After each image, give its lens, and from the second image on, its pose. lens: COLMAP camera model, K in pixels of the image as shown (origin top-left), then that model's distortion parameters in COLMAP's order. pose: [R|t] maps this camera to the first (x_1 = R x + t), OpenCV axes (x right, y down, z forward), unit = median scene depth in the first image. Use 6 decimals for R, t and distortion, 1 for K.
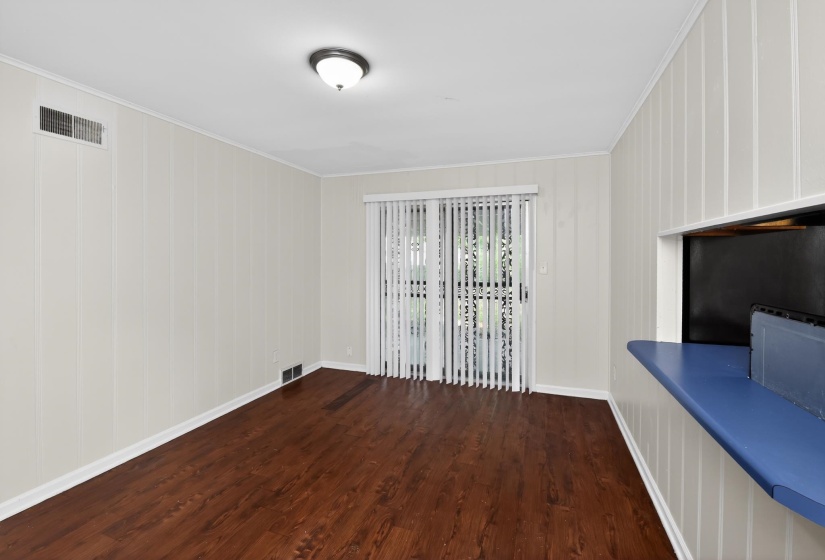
lens RADIAL K [[371.0, 0, 416.9], [0, 371.0, 243.7], [0, 0, 1]] dist [0.001600, -0.009774]
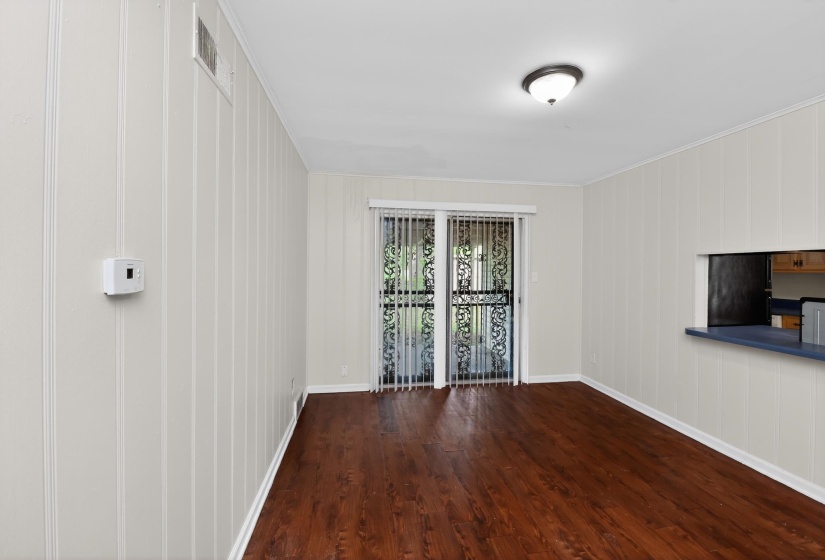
lens RADIAL K [[371.0, 0, 416.9], [0, 371.0, 243.7], [0, 0, 1]] dist [0.001600, -0.009774]
pose [[0.870158, 0.041648, 0.491009, -0.854214], [-0.029157, 0.999028, -0.033066, 0.014717], [-0.491909, 0.014456, 0.870527, 0.224848]]
